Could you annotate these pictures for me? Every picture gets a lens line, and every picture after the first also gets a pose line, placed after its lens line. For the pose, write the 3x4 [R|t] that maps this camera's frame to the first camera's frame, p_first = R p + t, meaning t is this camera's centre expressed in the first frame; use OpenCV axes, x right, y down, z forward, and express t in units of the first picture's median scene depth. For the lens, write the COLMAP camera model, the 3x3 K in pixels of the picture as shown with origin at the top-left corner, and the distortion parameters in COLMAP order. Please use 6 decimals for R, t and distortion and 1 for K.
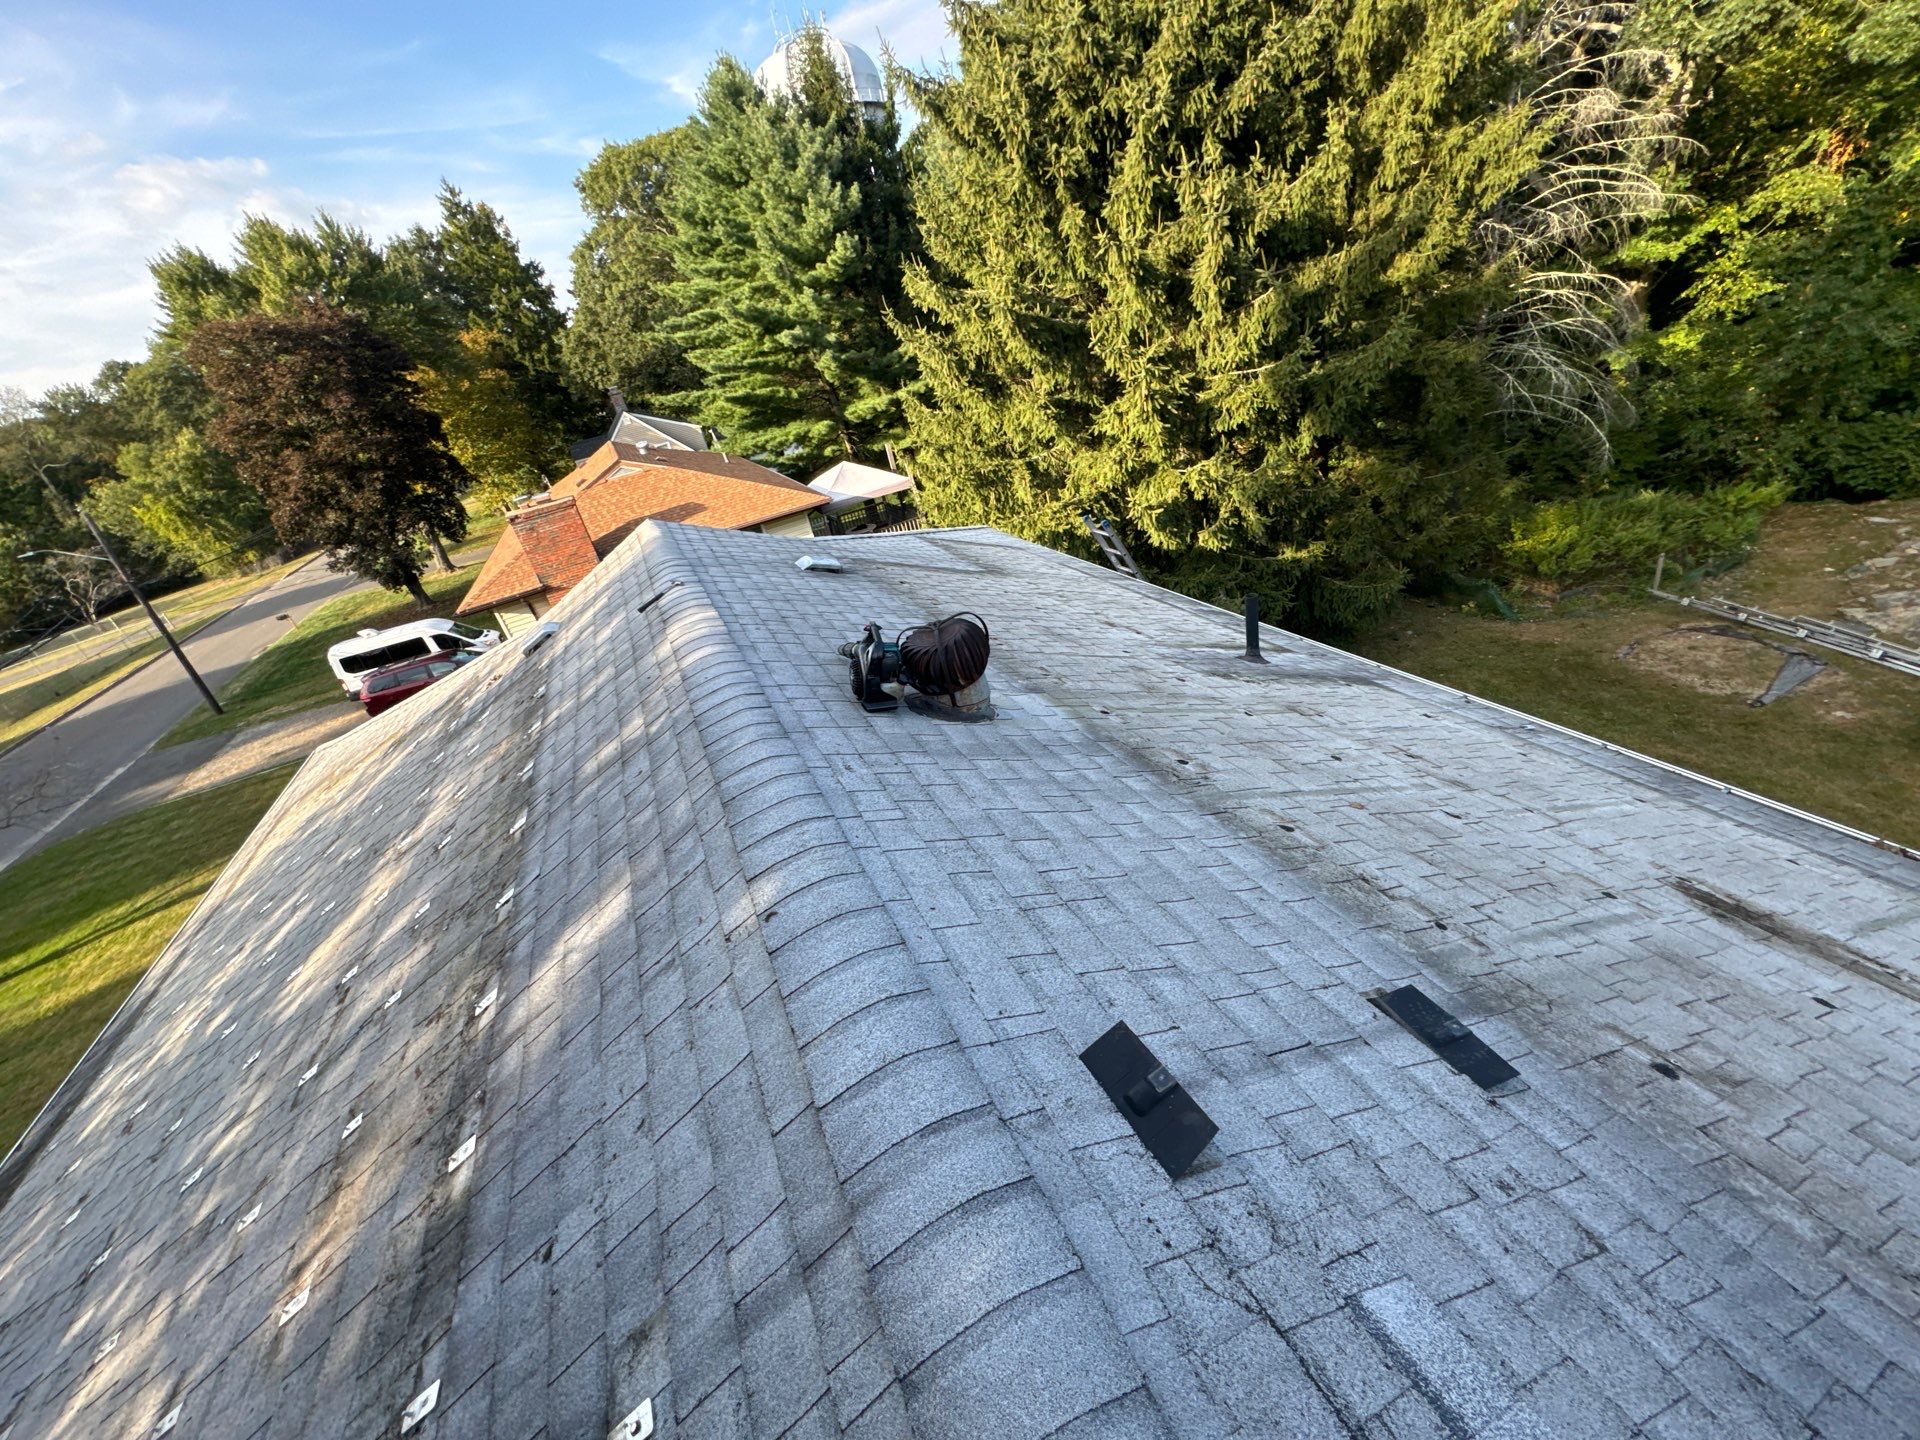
lens RADIAL K [[753.3, 0, 956.3], [0, 753.3, 727.6], [0, 0, 1]] dist [-0.005013, 0.000284]
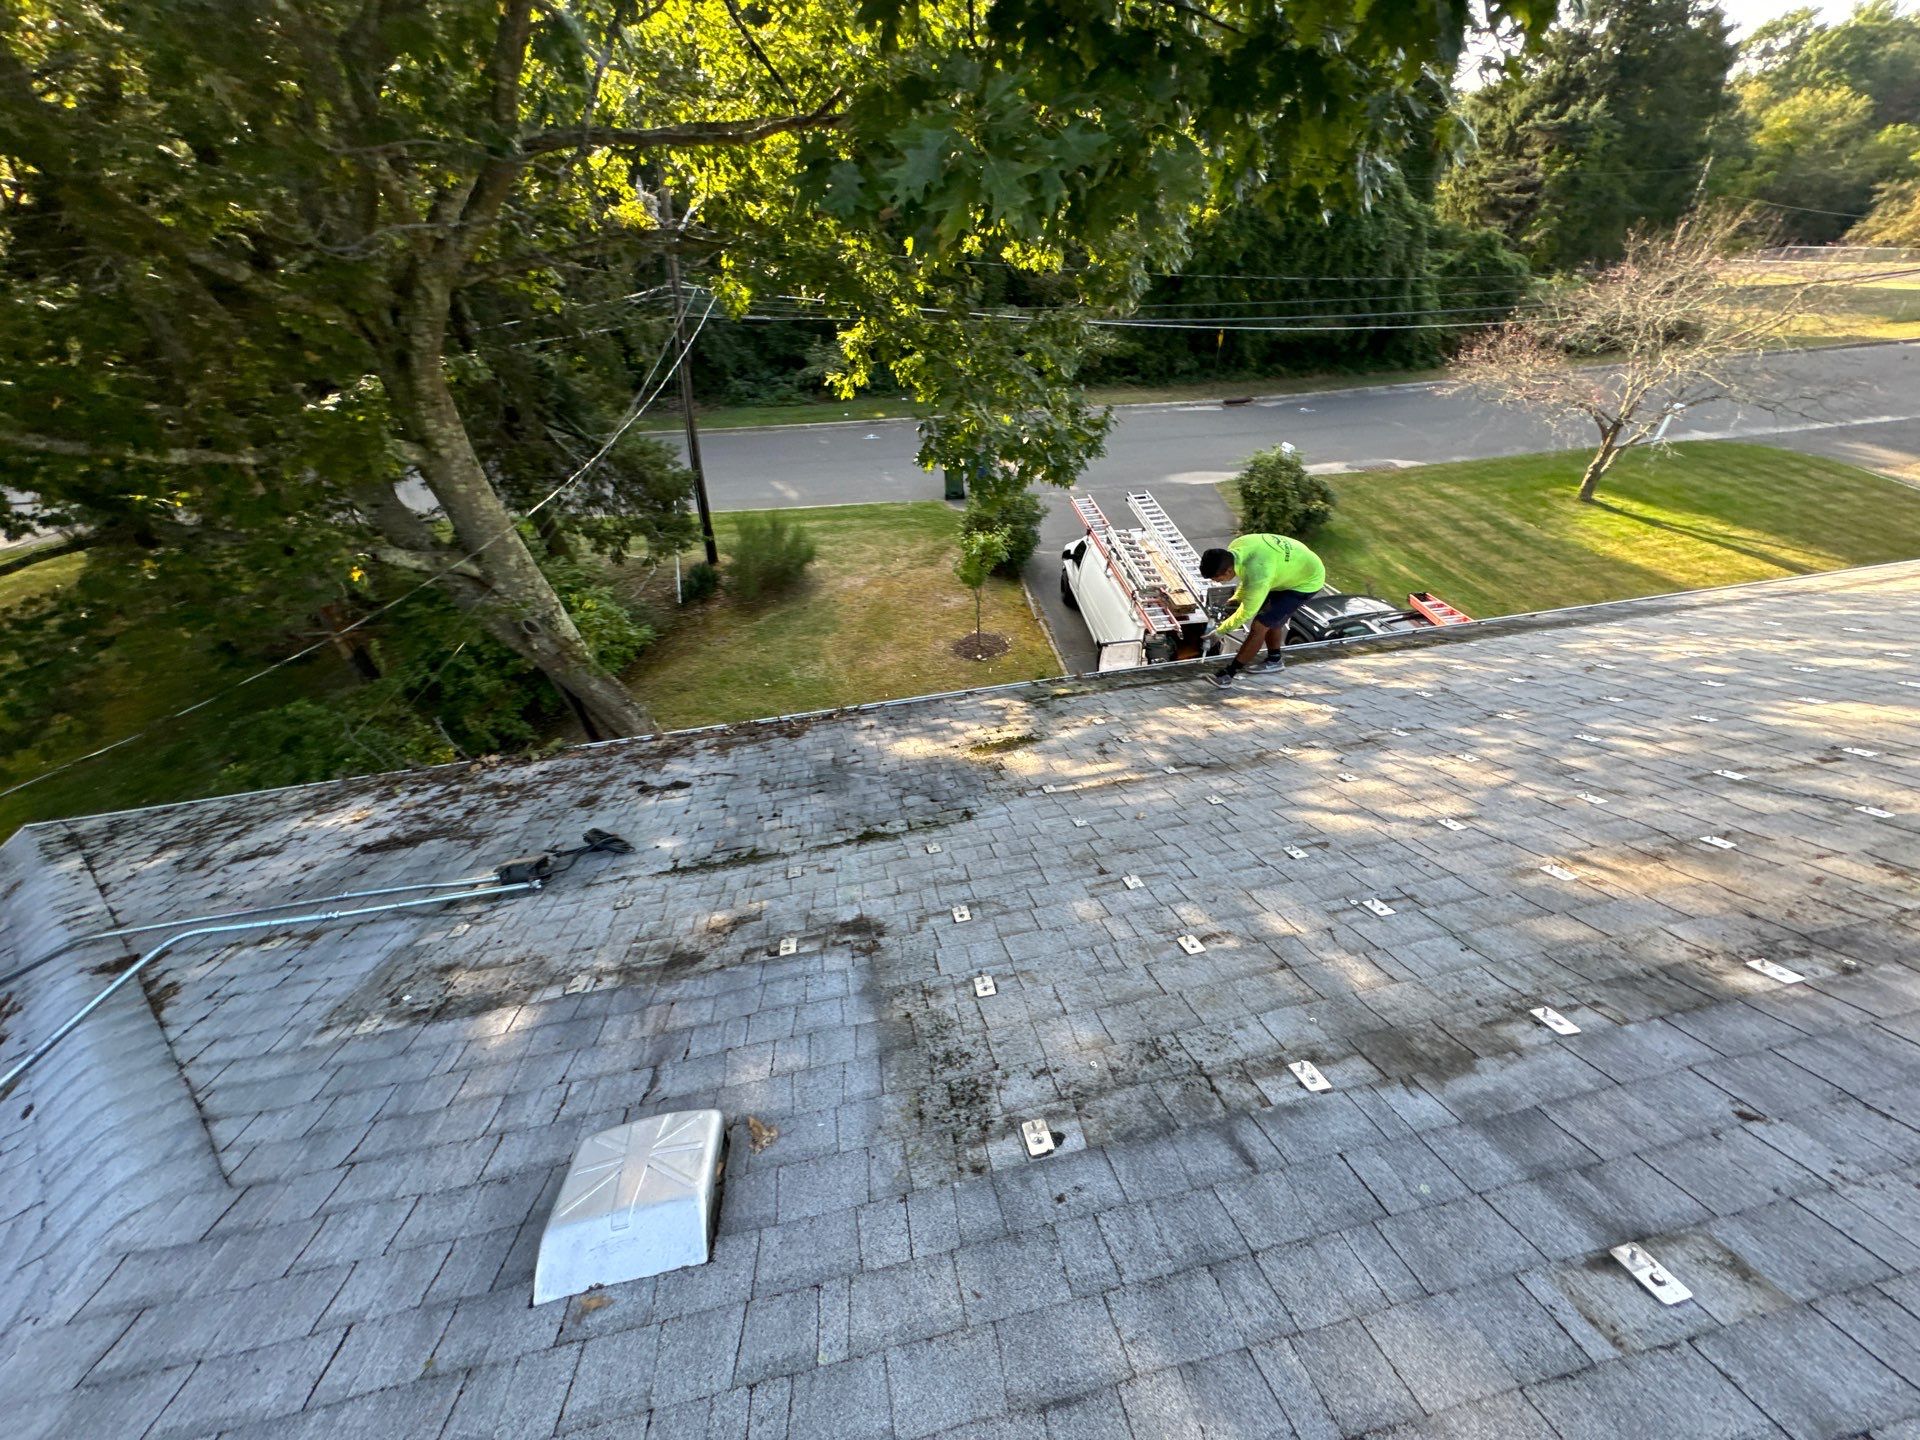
lens RADIAL K [[753.3, 0, 956.3], [0, 753.3, 727.6], [0, 0, 1]] dist [-0.005013, 0.000284]
pose [[-0.215582, 0.752756, -0.622000, -0.095026], [-0.411652, 0.507551, 0.756925, 0.125914], [0.885476, 0.419227, 0.200454, -0.145867]]
